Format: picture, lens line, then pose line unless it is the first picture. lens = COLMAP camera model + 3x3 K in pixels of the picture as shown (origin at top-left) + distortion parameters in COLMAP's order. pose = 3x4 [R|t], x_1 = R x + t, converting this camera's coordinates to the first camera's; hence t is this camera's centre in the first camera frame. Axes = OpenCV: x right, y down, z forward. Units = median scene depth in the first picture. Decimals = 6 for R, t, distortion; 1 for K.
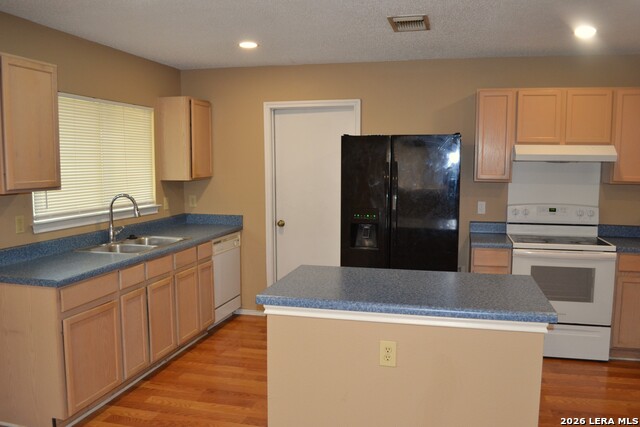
lens RADIAL K [[529.9, 0, 320.0], [0, 529.9, 213.5], [0, 0, 1]] dist [-0.095203, -0.000712]
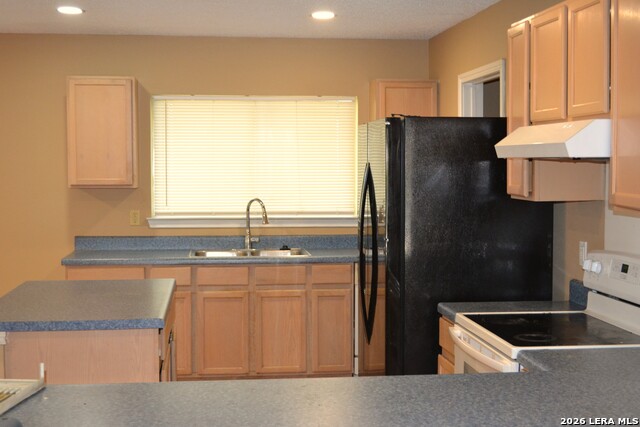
lens RADIAL K [[969.2, 0, 320.0], [0, 969.2, 213.5], [0, 0, 1]] dist [-0.001368, -0.022301]
pose [[0.346428, 0.046323, -0.936932, 1.210222], [-0.090931, 0.995735, 0.015608, -0.045106], [0.933659, 0.079789, 0.349163, 0.488784]]
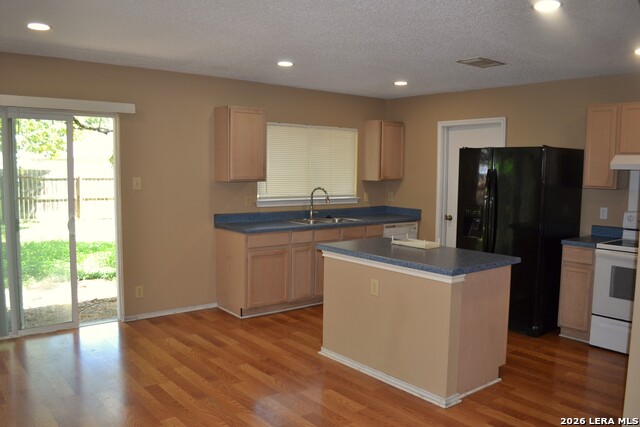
lens RADIAL K [[528.3, 0, 320.0], [0, 528.3, 213.5], [0, 0, 1]] dist [-0.117629, -0.001887]
pose [[0.793724, 0.062002, -0.605110, 0.533638], [-0.071063, 0.997431, 0.008987, 0.023825], [0.604113, 0.035868, 0.796091, -0.209276]]
